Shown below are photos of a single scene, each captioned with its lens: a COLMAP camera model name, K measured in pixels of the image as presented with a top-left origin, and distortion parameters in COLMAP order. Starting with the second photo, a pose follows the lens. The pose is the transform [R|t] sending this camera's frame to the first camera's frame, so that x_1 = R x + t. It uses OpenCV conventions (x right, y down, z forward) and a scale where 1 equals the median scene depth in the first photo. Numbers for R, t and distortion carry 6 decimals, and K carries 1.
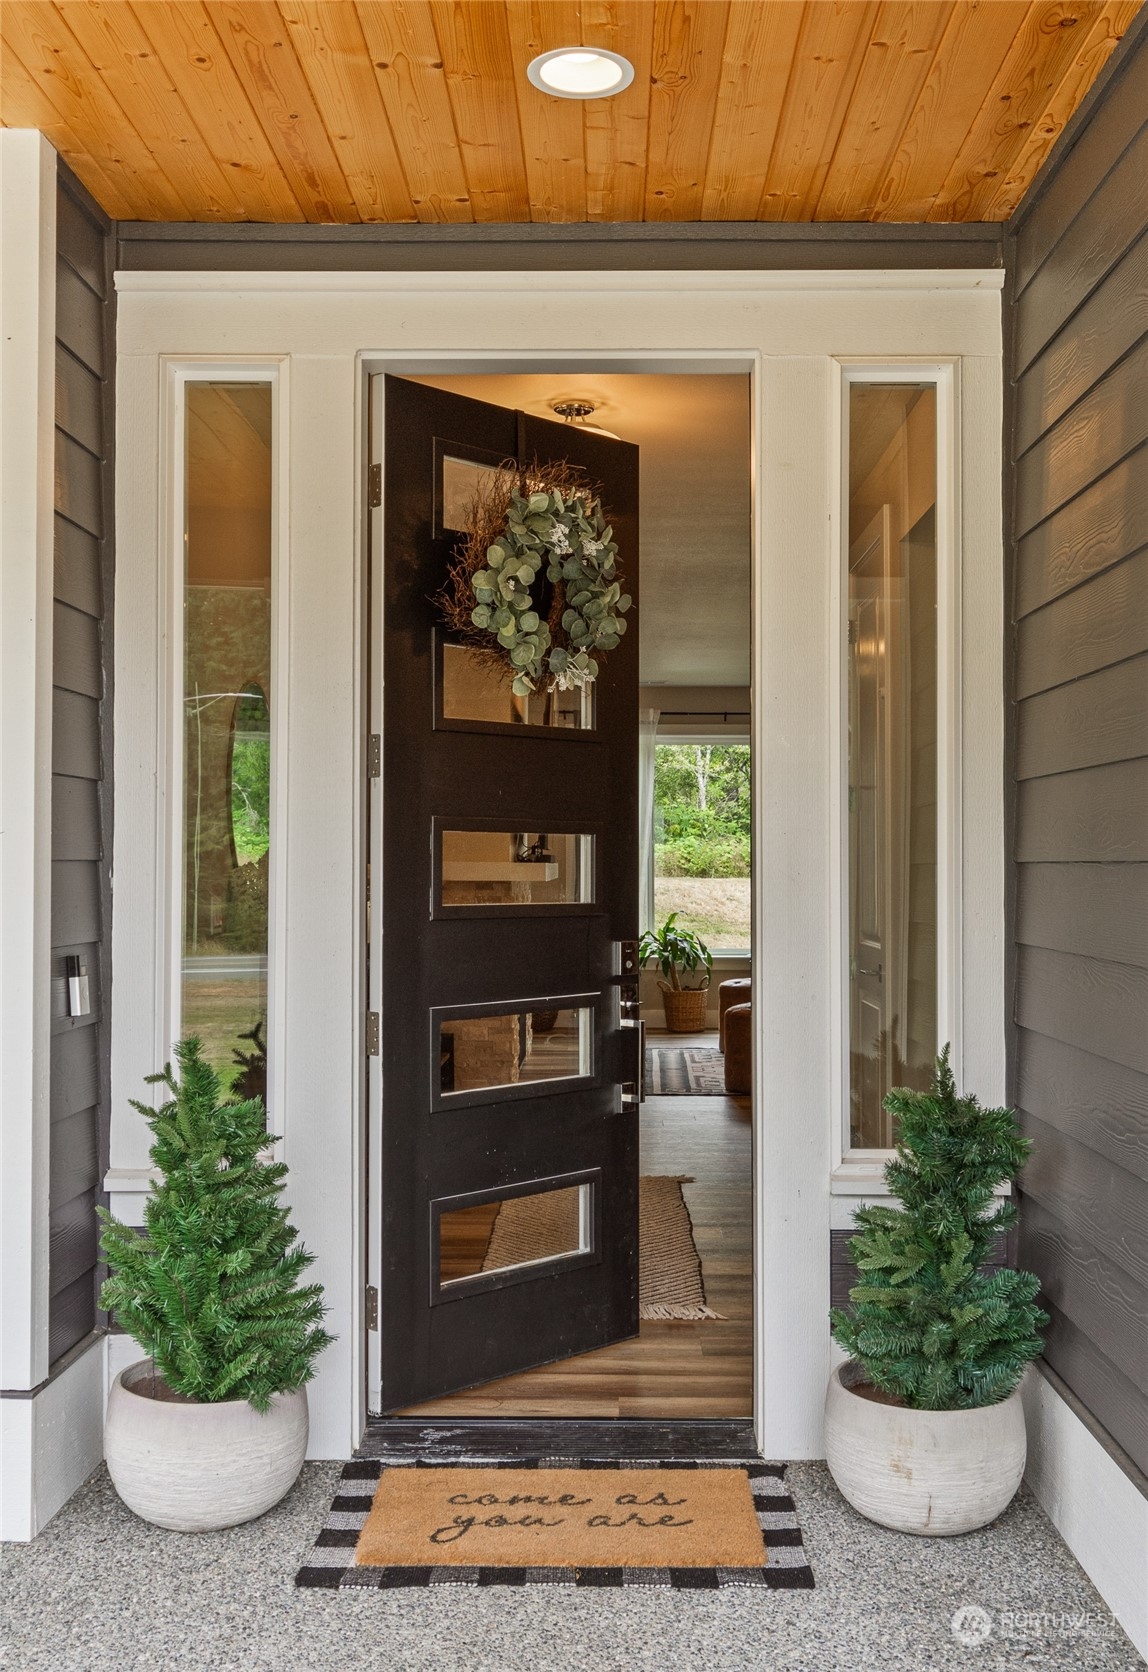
lens RADIAL K [[1685.0, 0, 574.0], [0, 1685.0, 836.0], [0, 0, 1]] dist [0.001430, 0.000544]
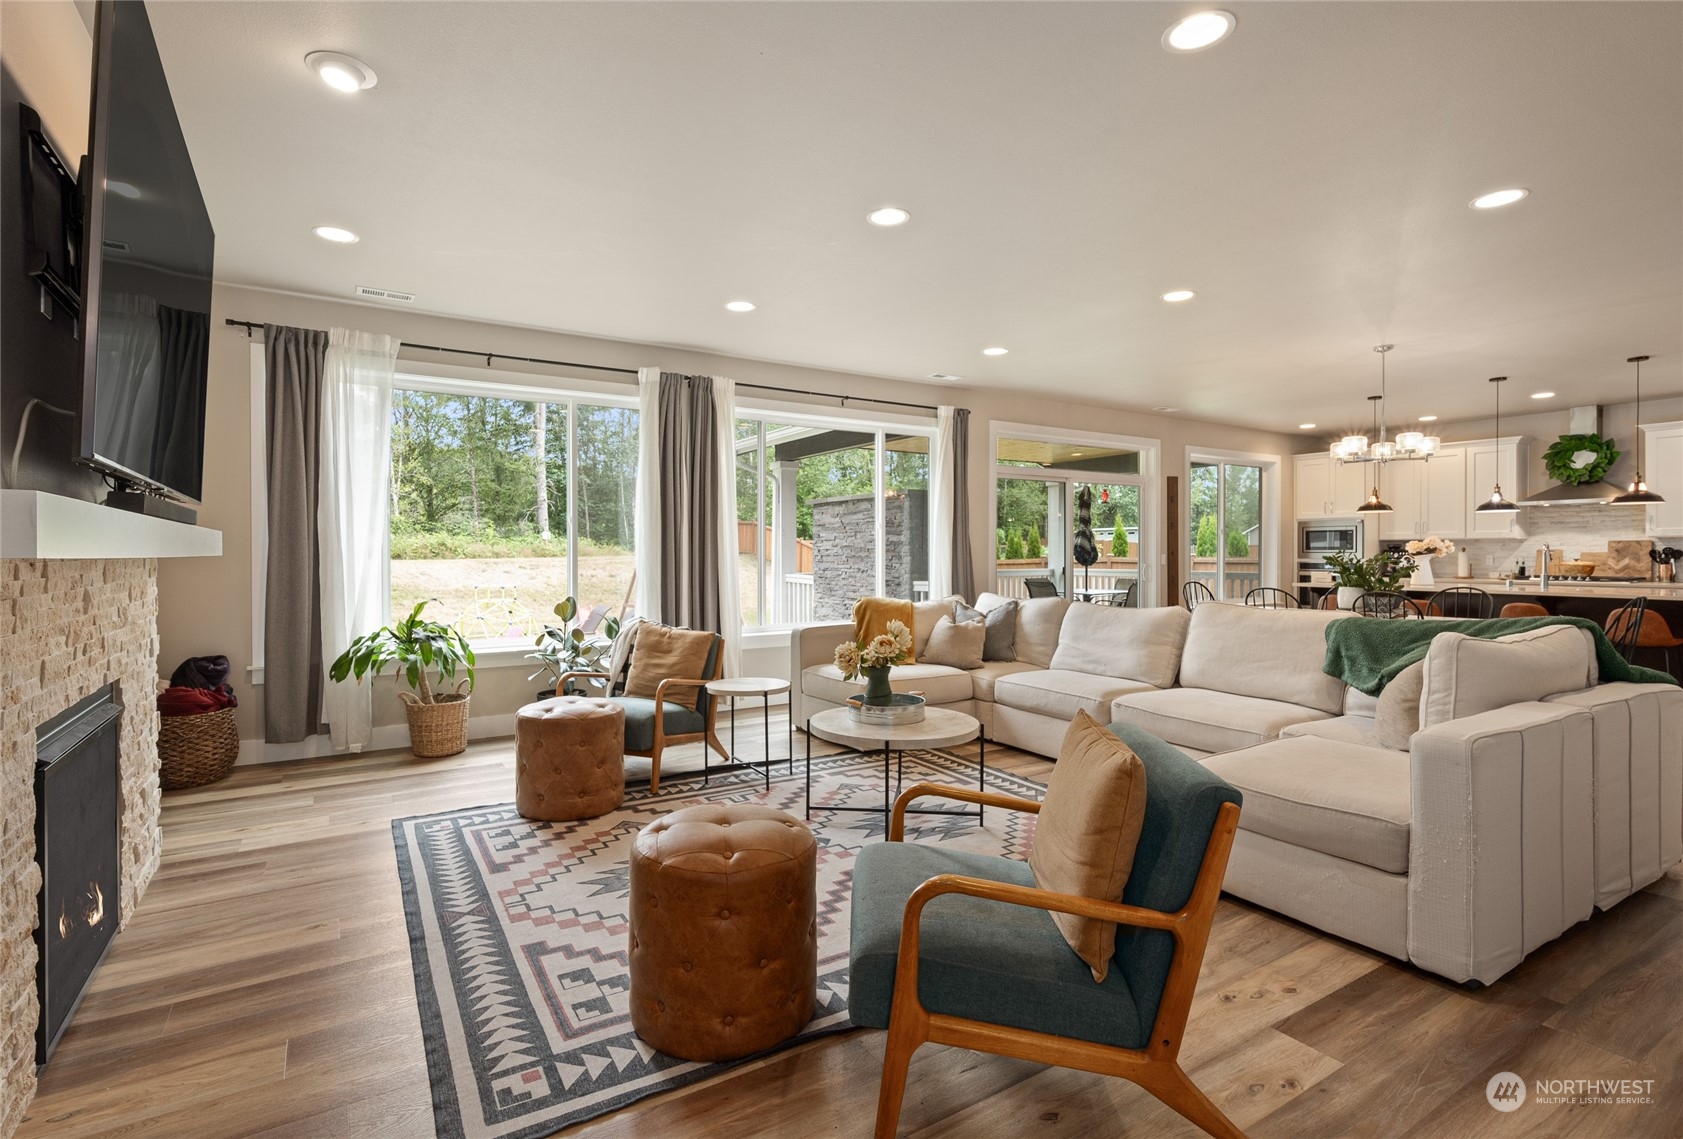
lens RADIAL K [[798.0, 0, 802.8], [0, 798.0, 560.5], [0, 0, 1]] dist [0.004090, 0.001018]
pose [[0.847738, -0.006524, 0.530375, 0.013404], [-0.006939, 0.999702, 0.023387, 0.017320], [-0.530370, -0.023506, 0.847440, 0.599357]]
